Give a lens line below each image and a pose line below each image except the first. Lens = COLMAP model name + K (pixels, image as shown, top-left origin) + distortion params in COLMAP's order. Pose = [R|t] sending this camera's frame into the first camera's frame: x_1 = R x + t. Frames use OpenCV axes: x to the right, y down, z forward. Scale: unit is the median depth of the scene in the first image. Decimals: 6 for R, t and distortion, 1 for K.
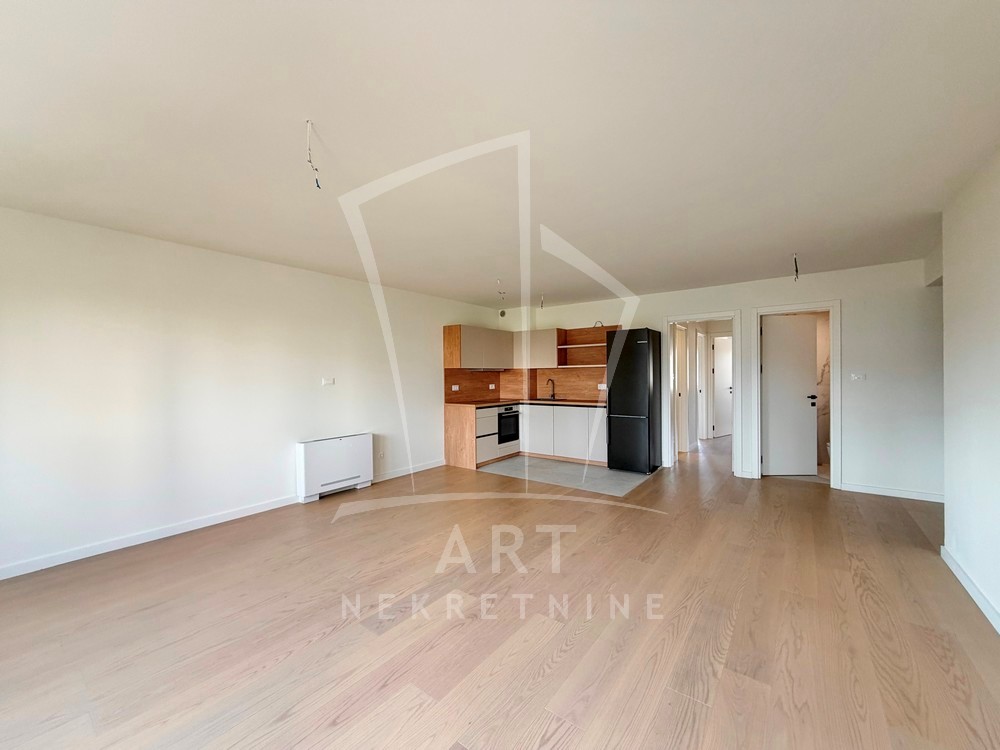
lens RADIAL K [[409.2, 0, 491.9], [0, 409.2, 378.1], [0, 0, 1]] dist [0.000999, 0.000013]
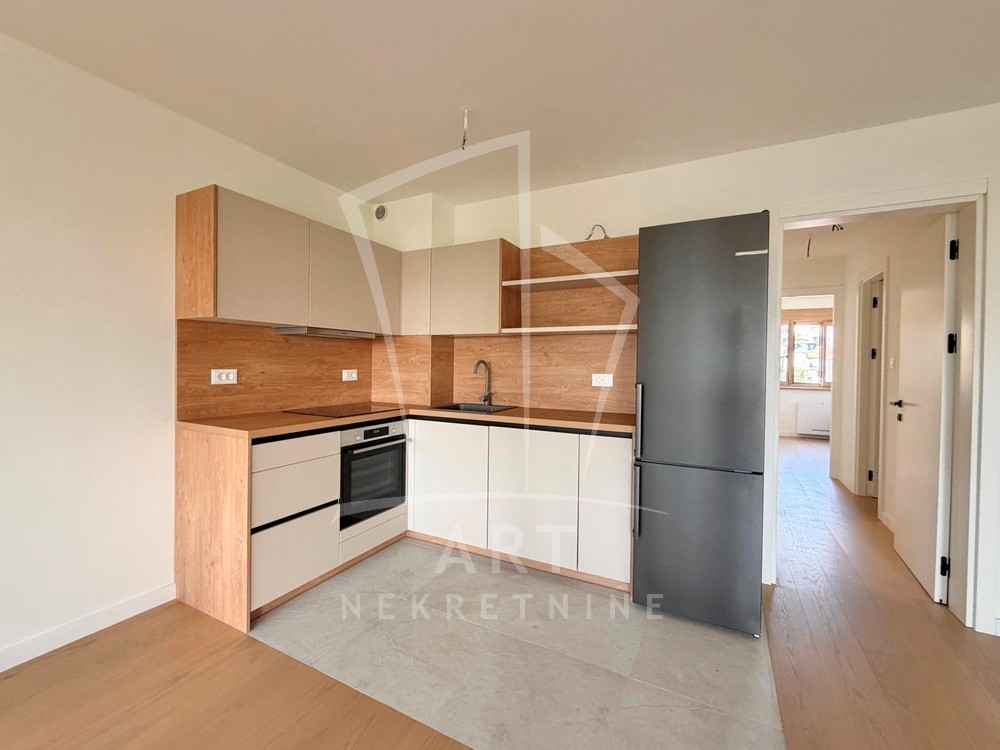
lens RADIAL K [[409.2, 0, 497.7], [0, 409.2, 370.6], [0, 0, 1]] dist [0.000999, 0.000013]
pose [[0.984022, 0.021024, 0.176802, 0.084941], [-0.022708, 0.999714, 0.007502, 0.010305], [-0.176593, -0.011397, 0.984218, 0.591348]]
